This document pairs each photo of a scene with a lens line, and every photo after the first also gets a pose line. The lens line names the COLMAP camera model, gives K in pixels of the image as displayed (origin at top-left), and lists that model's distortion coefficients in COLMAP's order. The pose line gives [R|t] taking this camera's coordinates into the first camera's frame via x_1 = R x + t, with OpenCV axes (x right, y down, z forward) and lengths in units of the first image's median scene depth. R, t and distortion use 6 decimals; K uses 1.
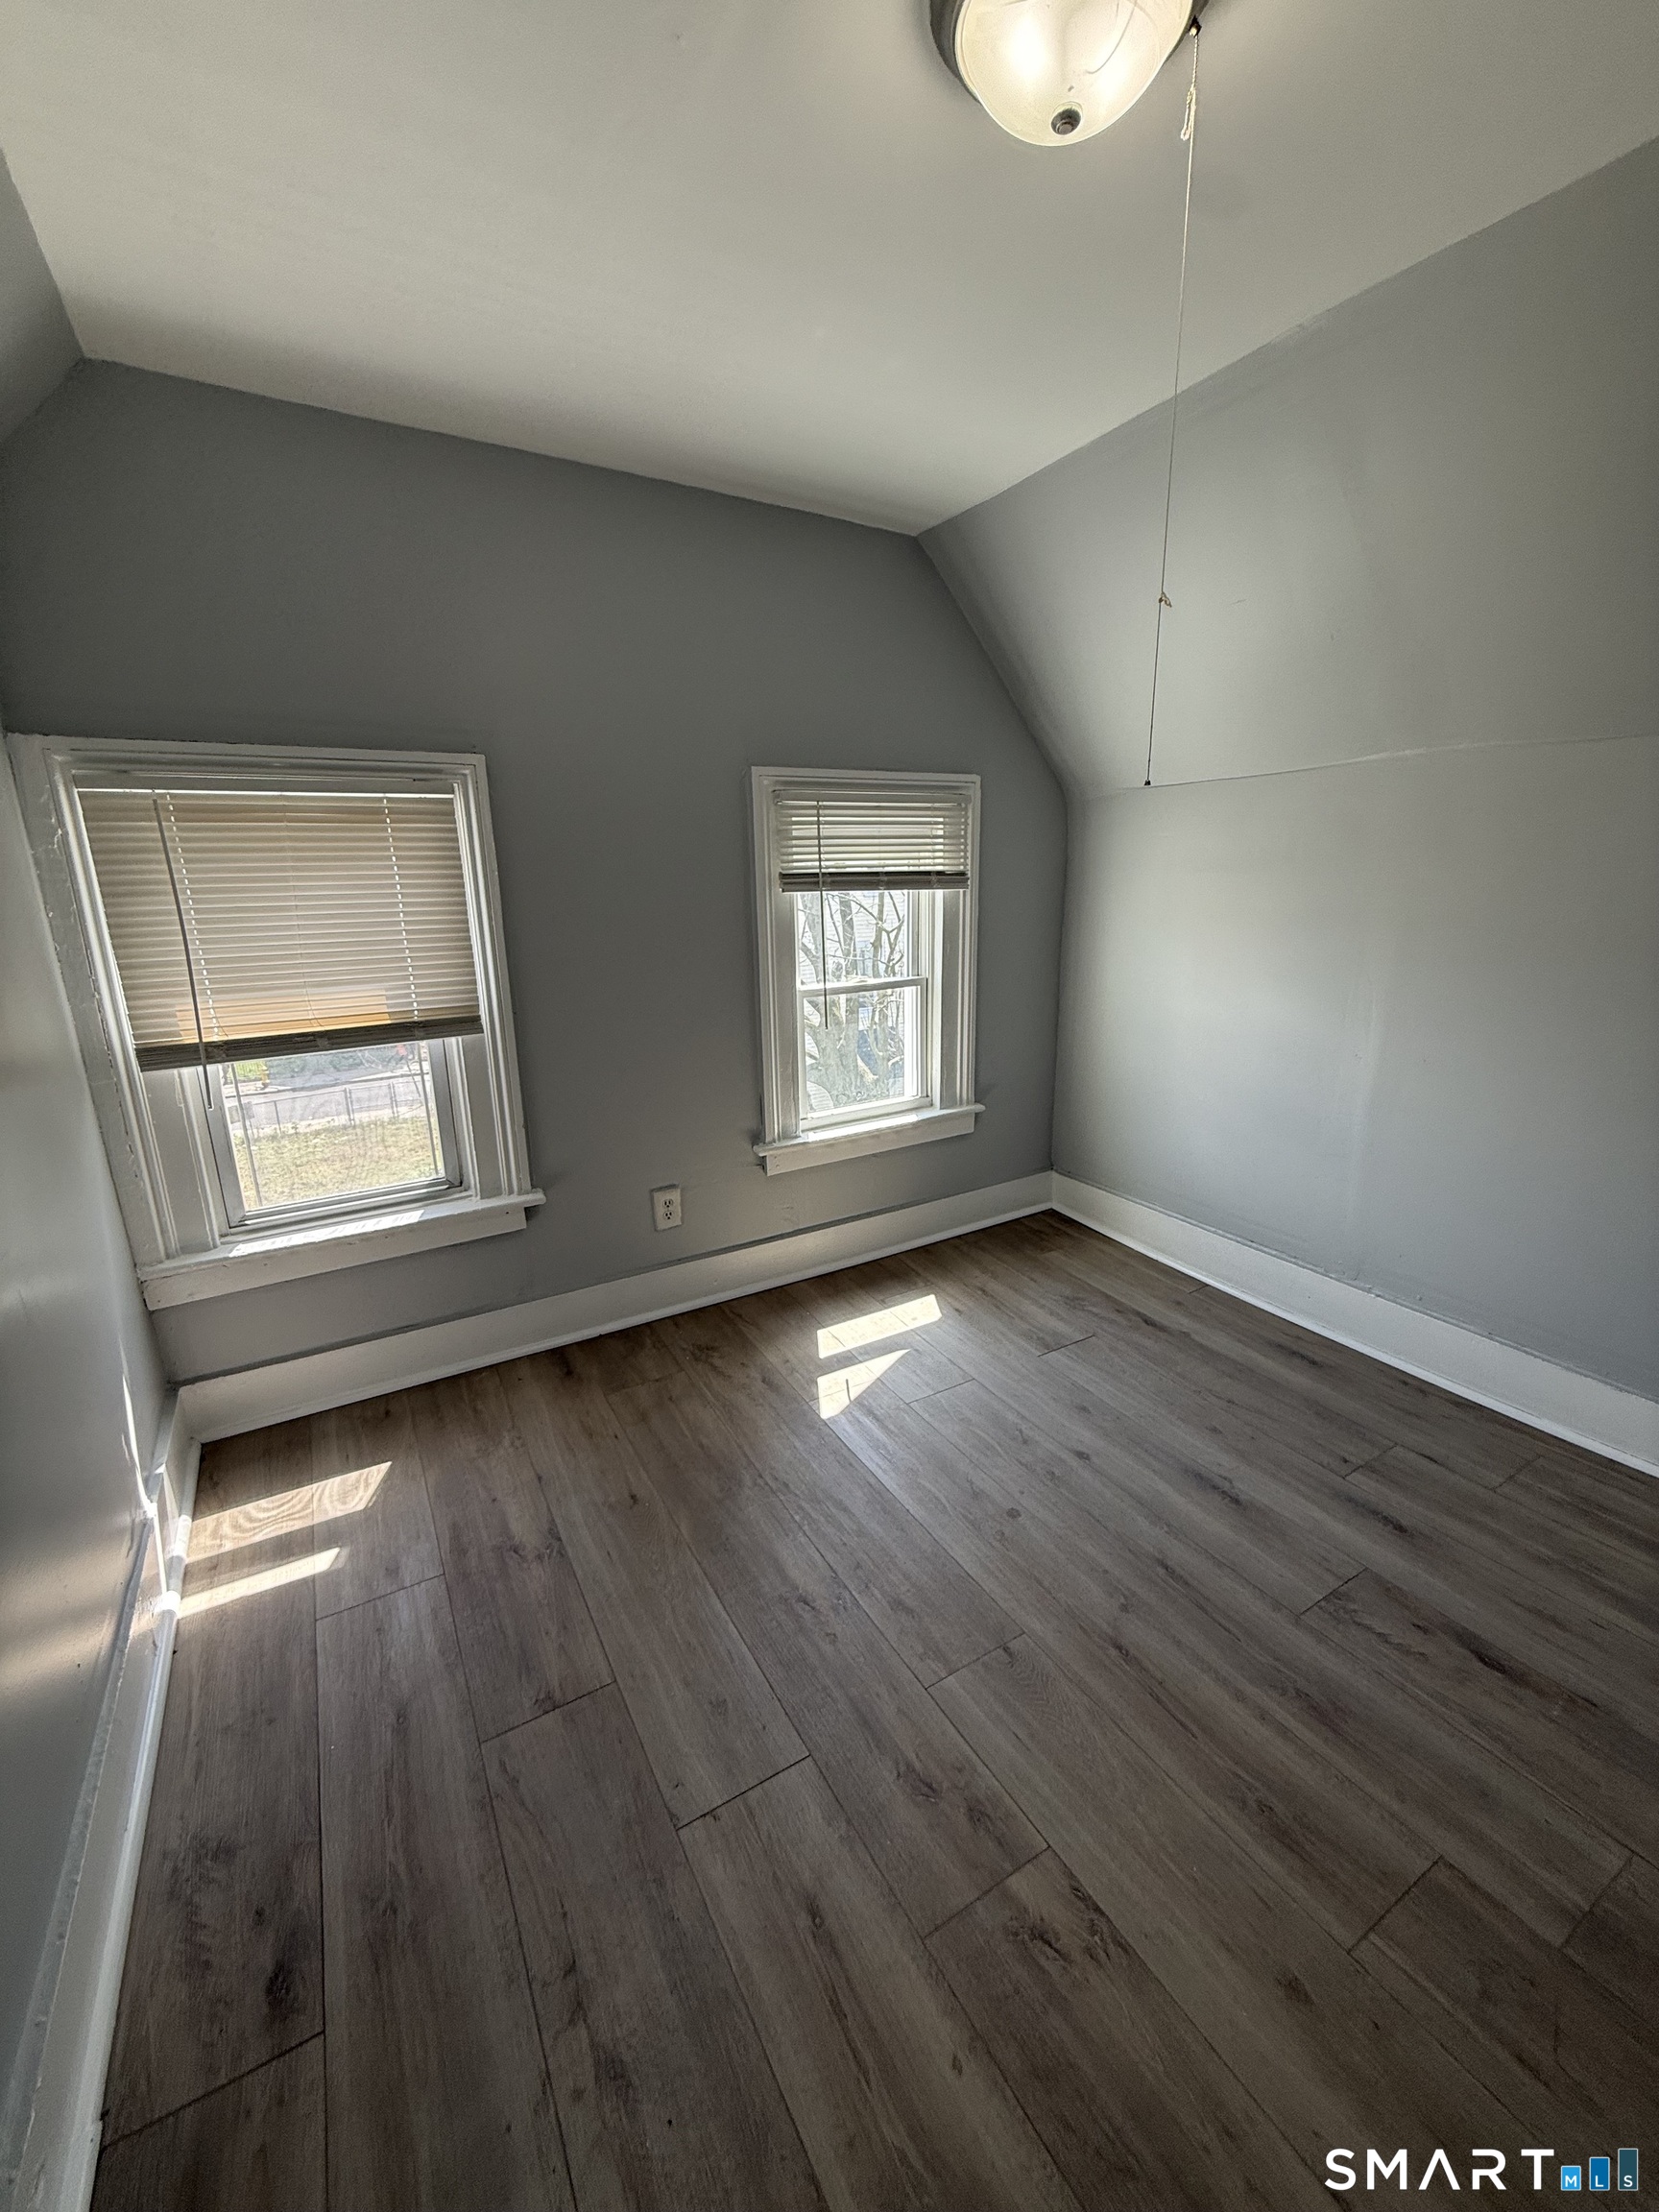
lens RADIAL K [[882.0, 0, 829.4], [0, 882.0, 1105.2], [0, 0, 1]] dist [-0.001215, 0.000331]
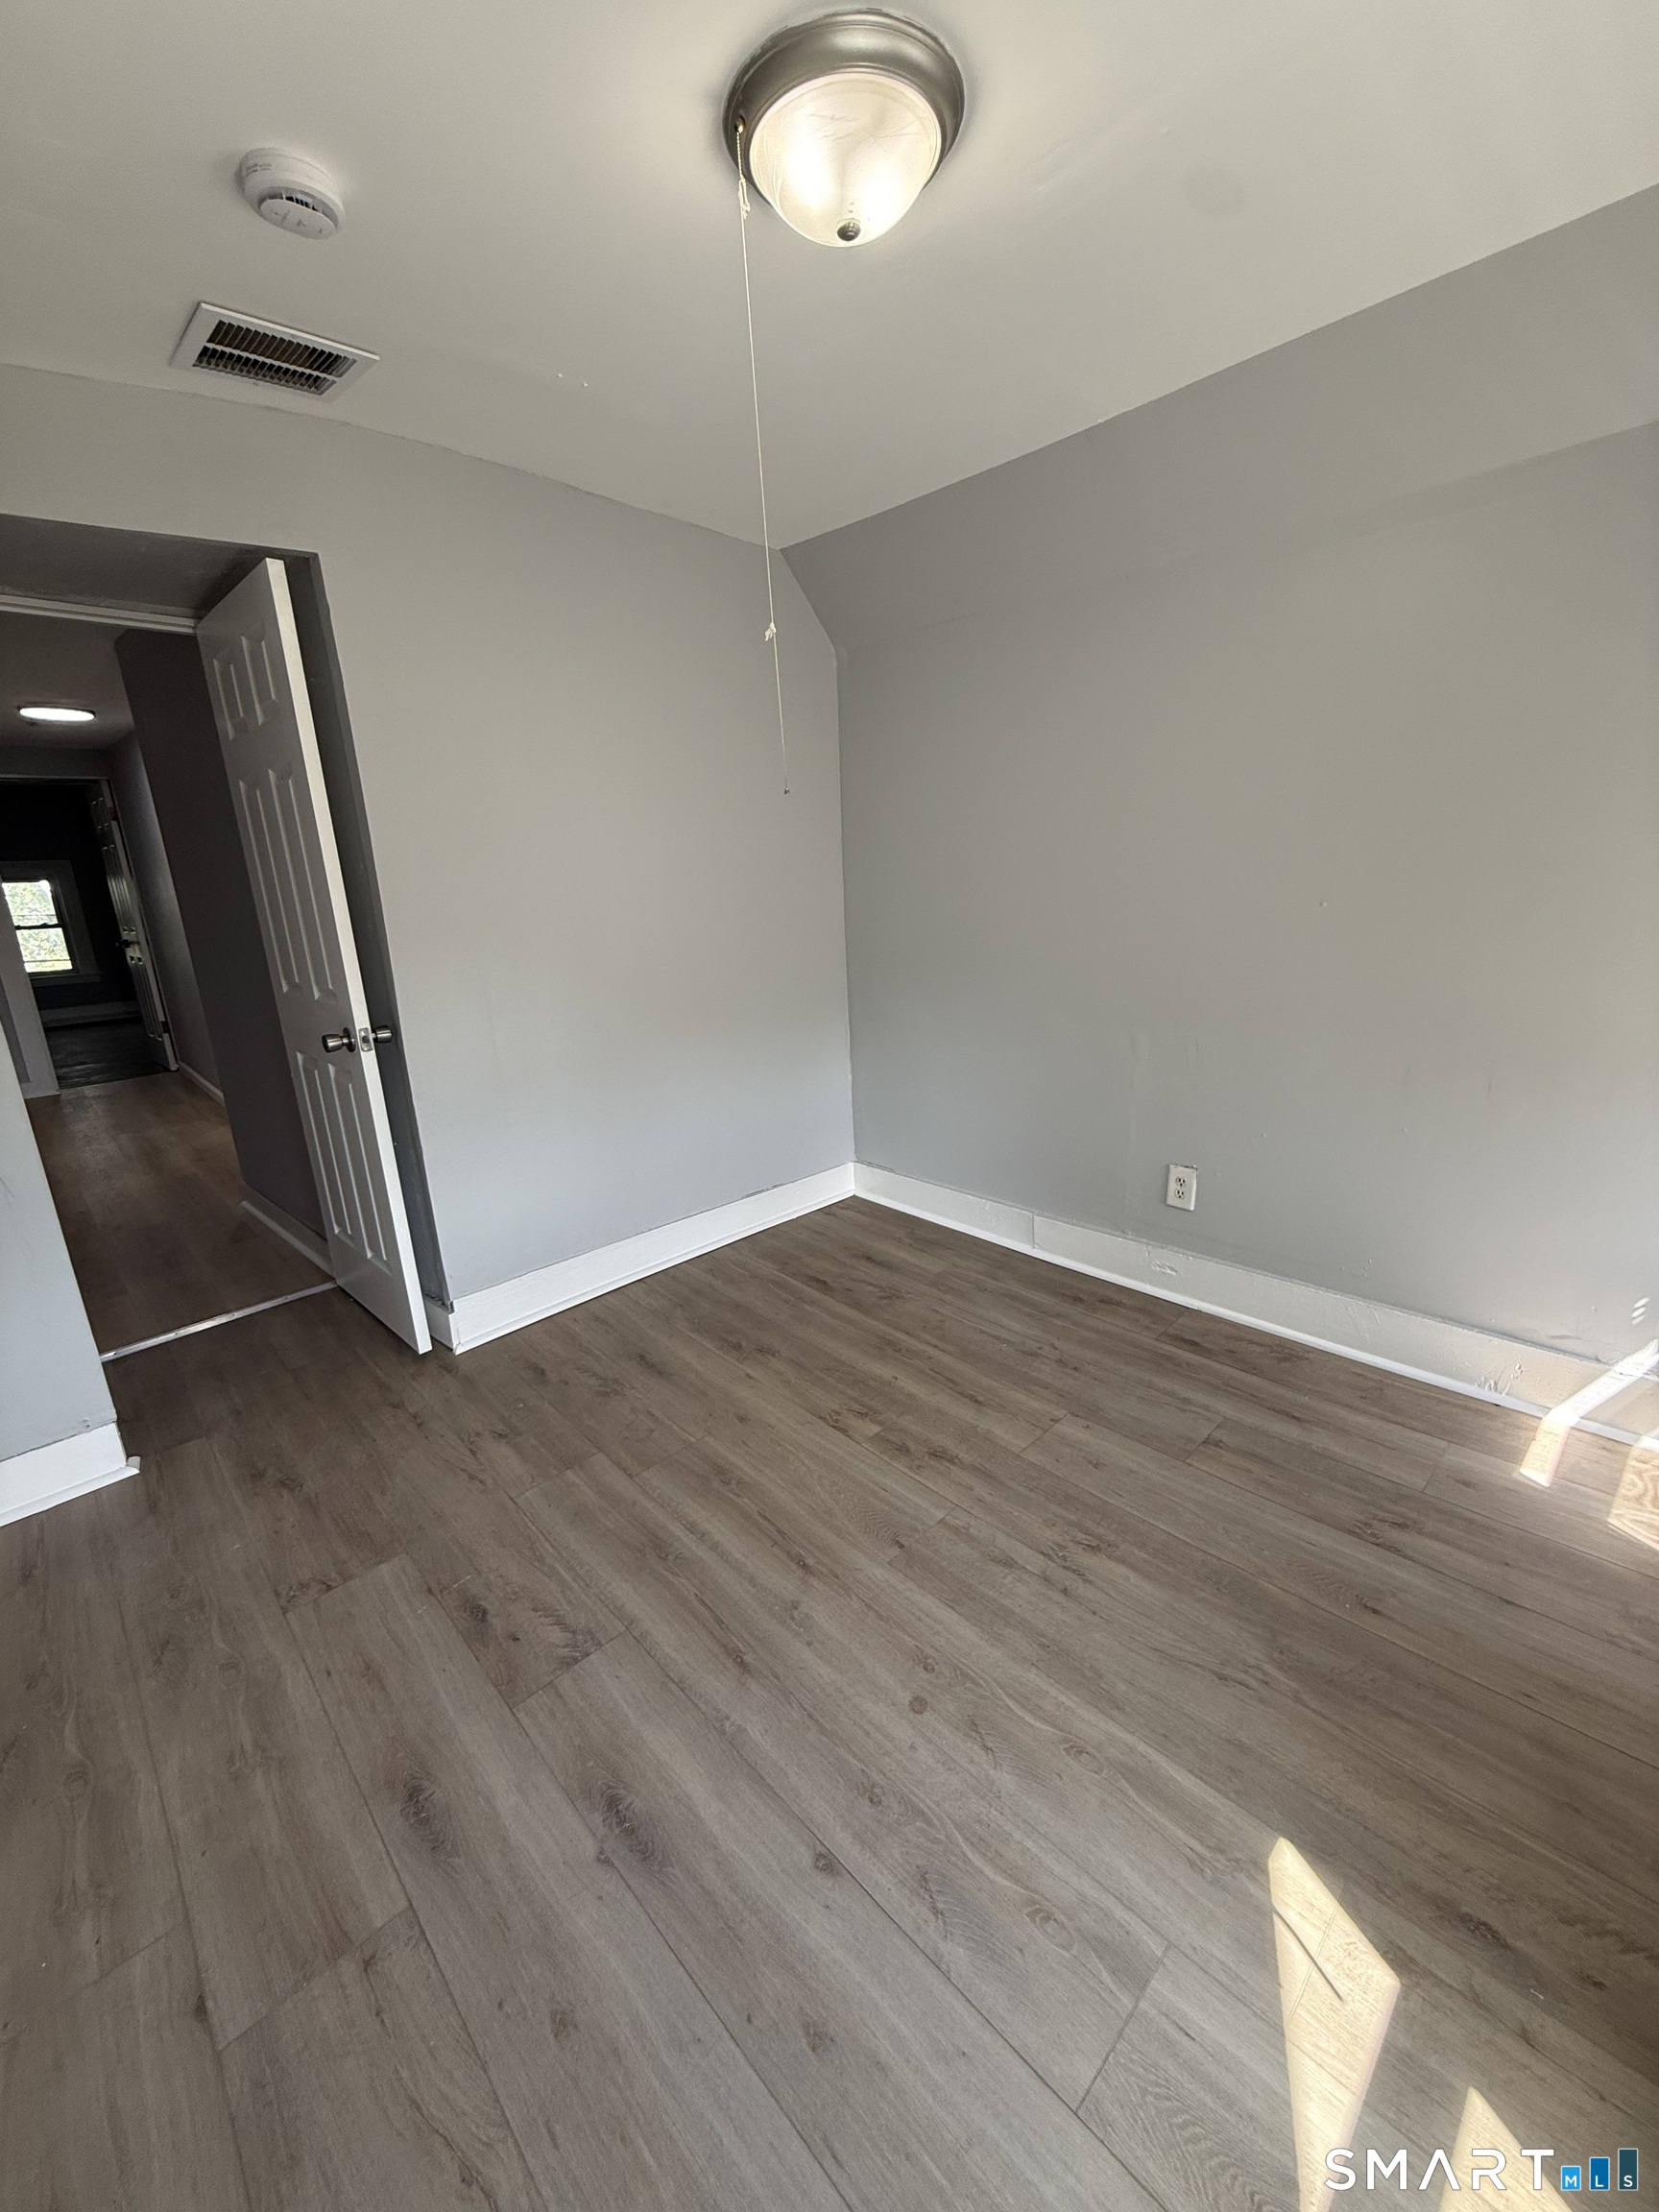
lens RADIAL K [[882.0, 0, 829.4], [0, 882.0, 1105.2], [0, 0, 1]] dist [-0.001215, 0.000331]
pose [[-0.970135, 0.128116, -0.205970, 0.422576], [0.011733, 0.872928, 0.487708, -0.408827], [0.242280, 0.470726, -0.848362, 1.564610]]
